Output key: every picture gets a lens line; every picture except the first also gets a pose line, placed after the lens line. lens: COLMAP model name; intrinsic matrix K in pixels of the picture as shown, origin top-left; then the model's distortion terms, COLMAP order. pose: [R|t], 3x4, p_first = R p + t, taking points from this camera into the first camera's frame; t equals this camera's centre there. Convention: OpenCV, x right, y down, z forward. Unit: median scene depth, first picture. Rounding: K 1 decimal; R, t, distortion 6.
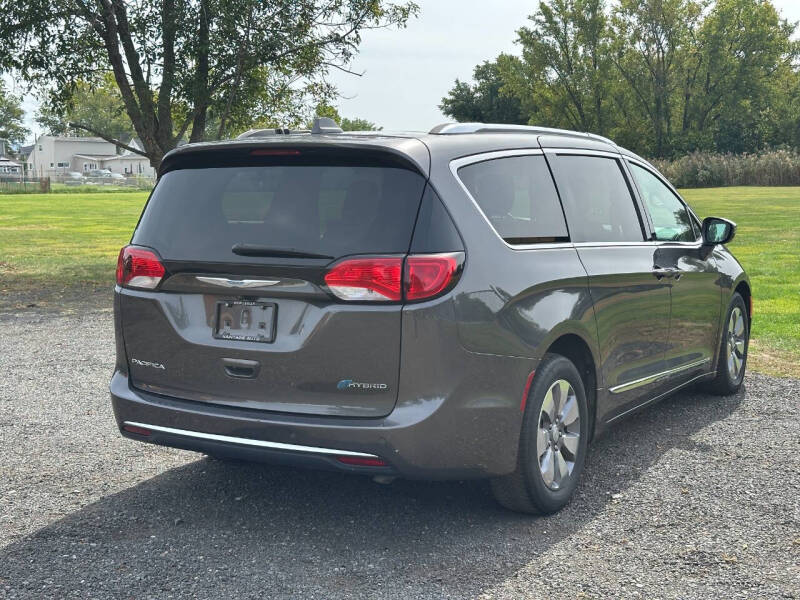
lens RADIAL K [[1116.8, 0, 398.6], [0, 1116.8, 296.2], [0, 0, 1]] dist [0.129869, 0.000000]
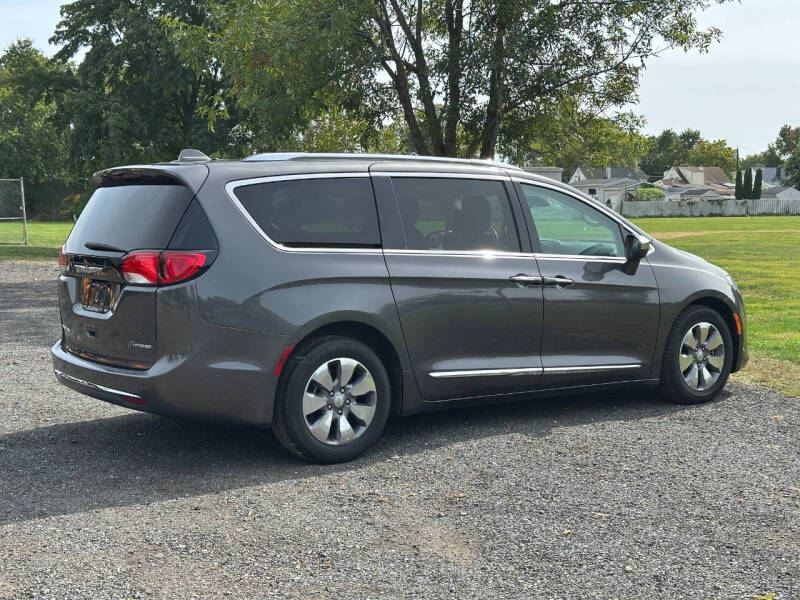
lens RADIAL K [[1116.8, 0, 400.2], [0, 1116.8, 305.3], [0, 0, 1]] dist [0.129869, 0.000000]
pose [[0.908650, 0.037736, -0.415851, 0.710028], [-0.044995, 0.998958, -0.007667, 0.022544], [0.415128, 0.025678, 0.909401, -0.103791]]
